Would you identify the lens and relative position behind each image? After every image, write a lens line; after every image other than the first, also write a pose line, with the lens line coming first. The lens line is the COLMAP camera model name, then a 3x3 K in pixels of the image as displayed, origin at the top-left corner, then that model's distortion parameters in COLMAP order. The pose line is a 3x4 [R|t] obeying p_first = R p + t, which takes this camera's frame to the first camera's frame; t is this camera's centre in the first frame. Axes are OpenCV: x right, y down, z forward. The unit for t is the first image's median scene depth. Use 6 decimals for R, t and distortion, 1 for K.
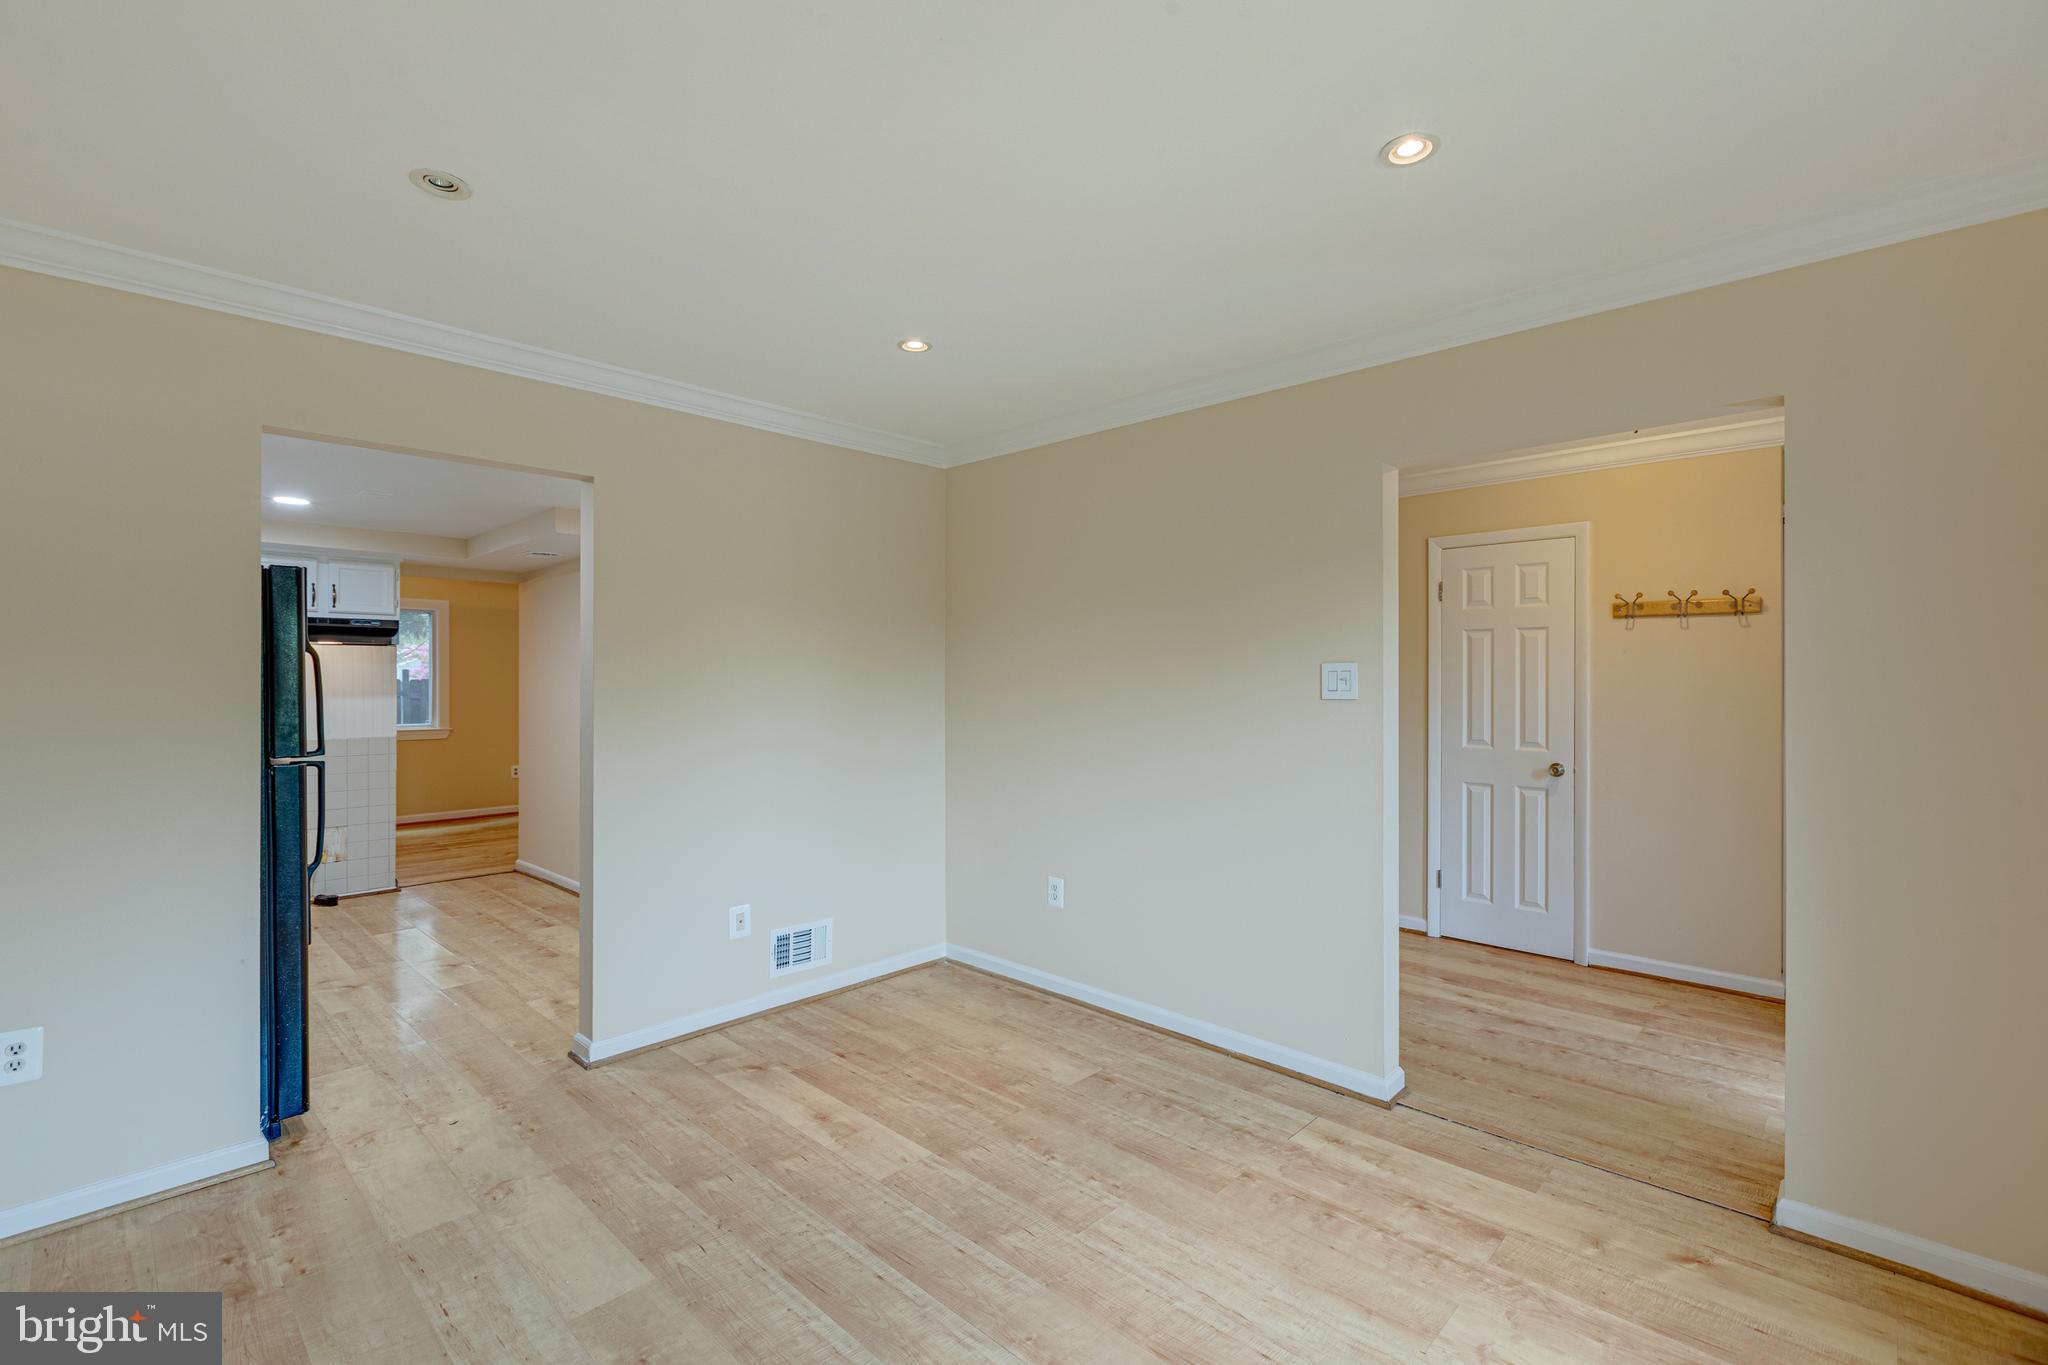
lens RADIAL K [[905.8, 0, 1029.1], [0, 905.8, 680.3], [0, 0, 1]] dist [0.004497, -0.002161]
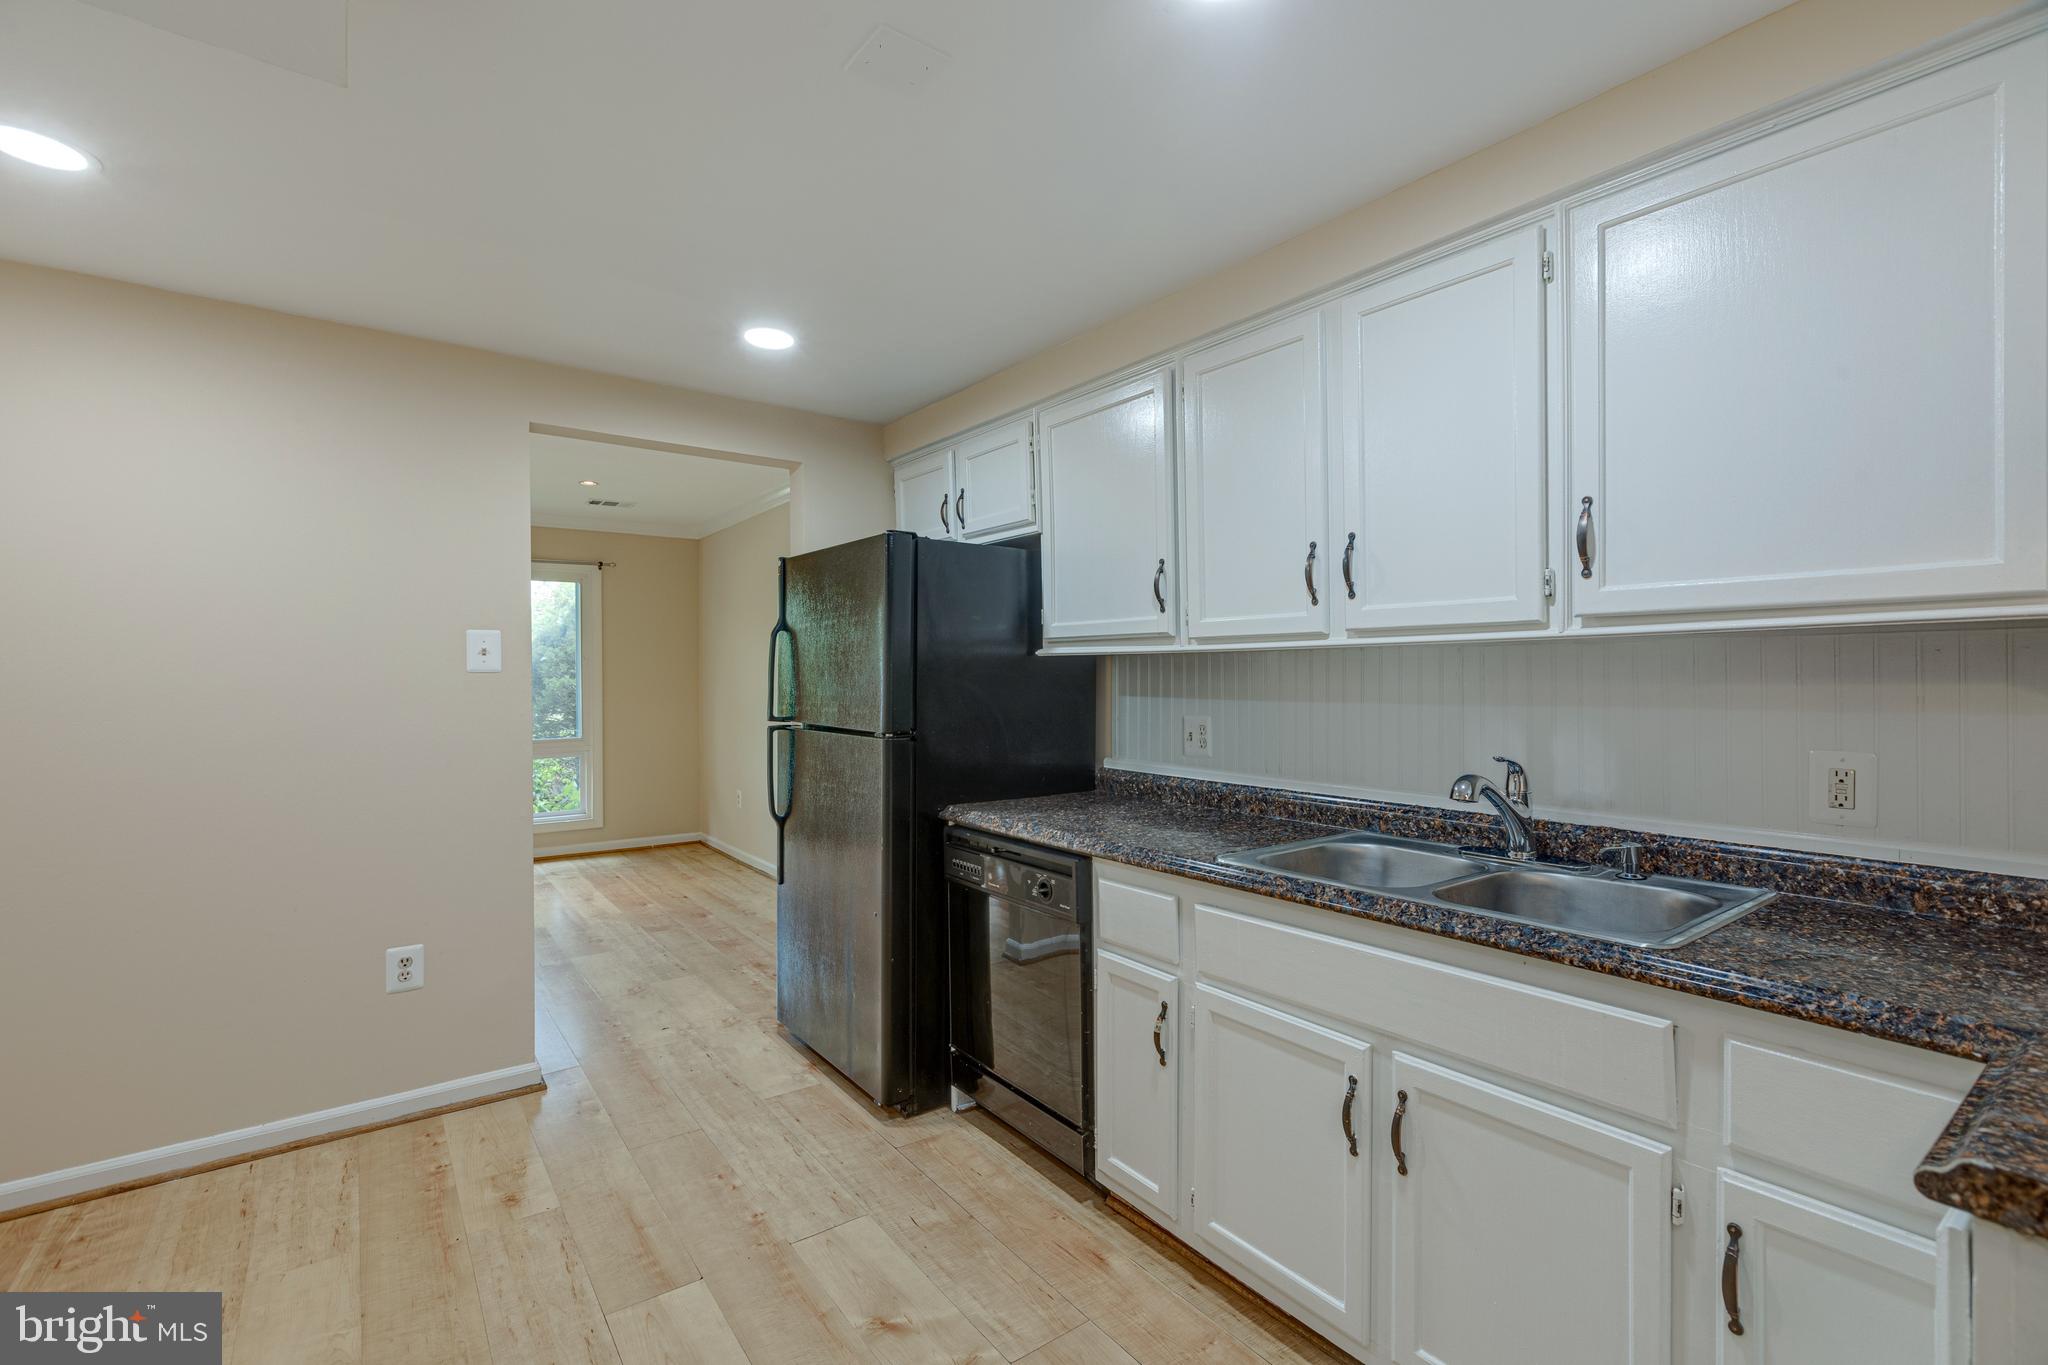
lens RADIAL K [[905.8, 0, 1025.9], [0, 905.8, 680.1], [0, 0, 1]] dist [0.004497, -0.002161]
pose [[-0.985469, 0.006216, 0.169741, -1.421251], [0.007015, 0.999967, 0.004105, 0.031882], [-0.169710, 0.005236, -0.985480, 2.275752]]
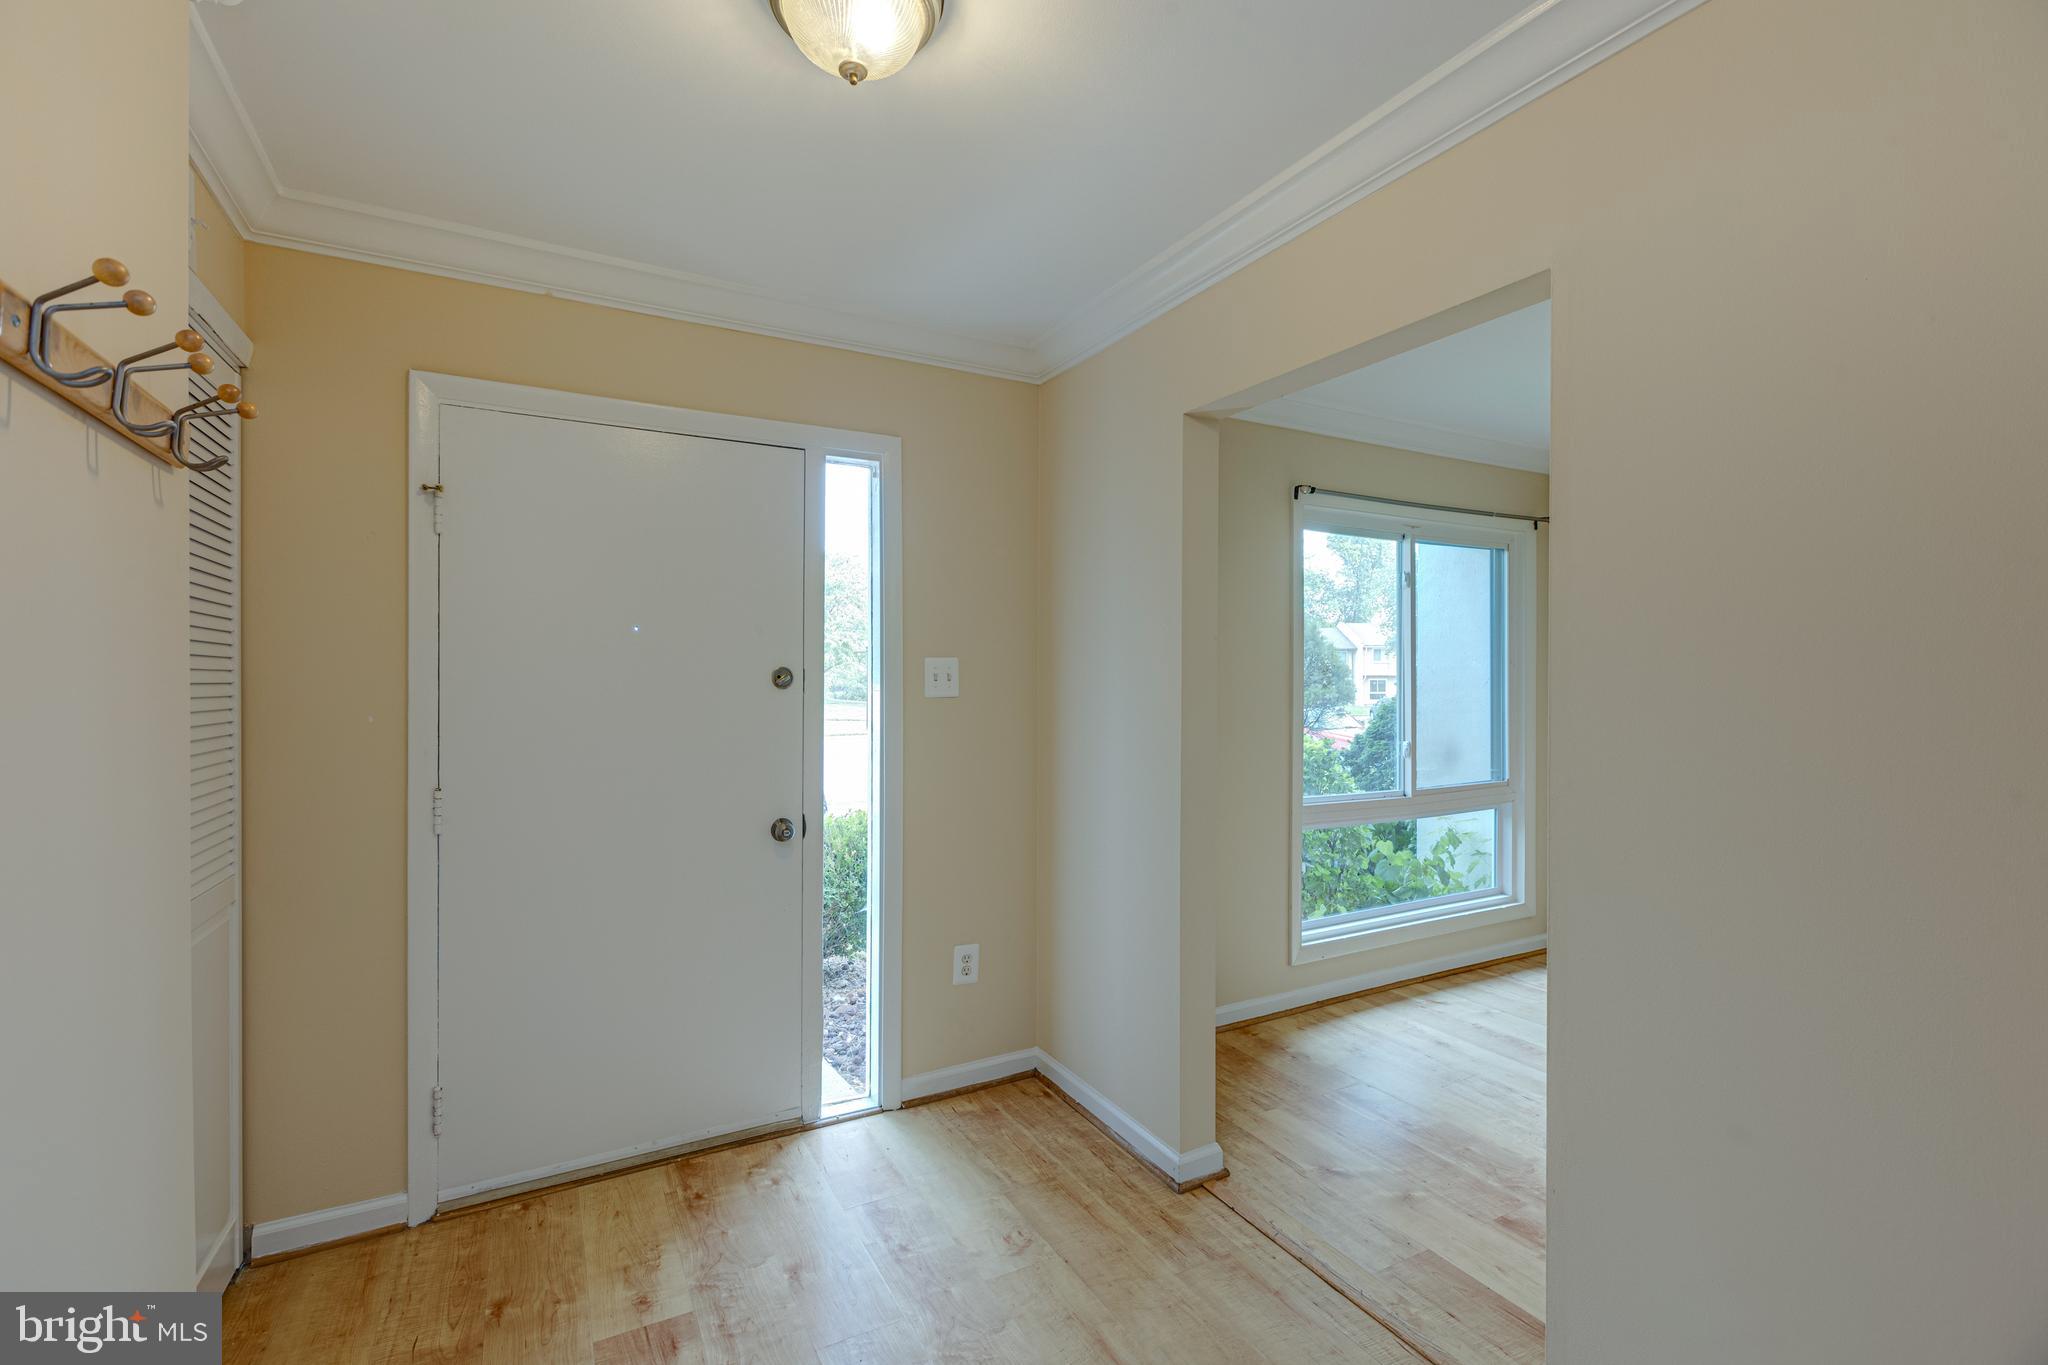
lens RADIAL K [[905.8, 0, 1021.1], [0, 905.8, 674.4], [0, 0, 1]] dist [0.004497, -0.002161]
pose [[-0.952997, -0.000246, 0.302980, 0.634786], [-0.000986, 0.999997, -0.002288, 0.000361], [-0.302978, -0.002479, -0.952994, 1.872163]]
